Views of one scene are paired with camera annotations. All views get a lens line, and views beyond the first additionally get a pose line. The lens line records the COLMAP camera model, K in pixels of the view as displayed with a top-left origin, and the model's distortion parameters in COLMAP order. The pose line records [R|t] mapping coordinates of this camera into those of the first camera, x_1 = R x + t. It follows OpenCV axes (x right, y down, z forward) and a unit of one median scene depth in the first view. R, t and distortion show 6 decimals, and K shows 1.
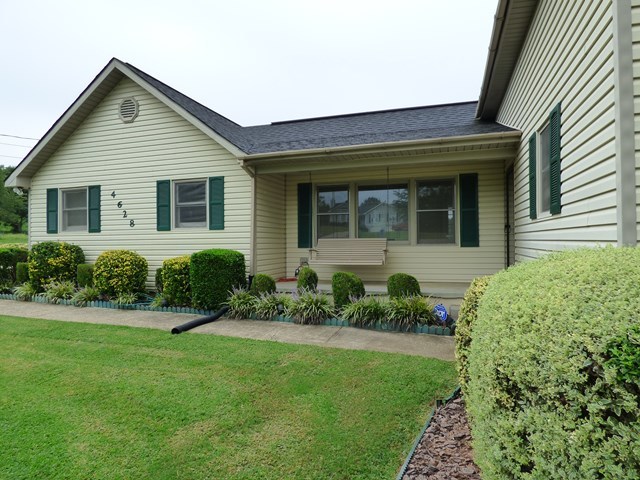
lens RADIAL K [[392.3, 0, 322.8], [0, 392.3, 238.0], [0, 0, 1]] dist [-0.015786, -0.000109]
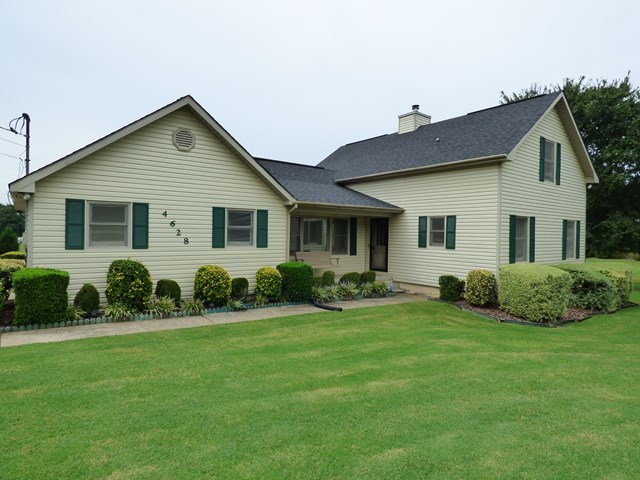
lens RADIAL K [[392.3, 0, 322.8], [0, 392.3, 238.0], [0, 0, 1]] dist [-0.015786, -0.000109]
pose [[0.548121, 0.009241, 0.836348, -1.254490], [-0.029170, 0.999542, 0.008073, -0.069008], [-0.835890, -0.028822, 0.548140, 0.044696]]
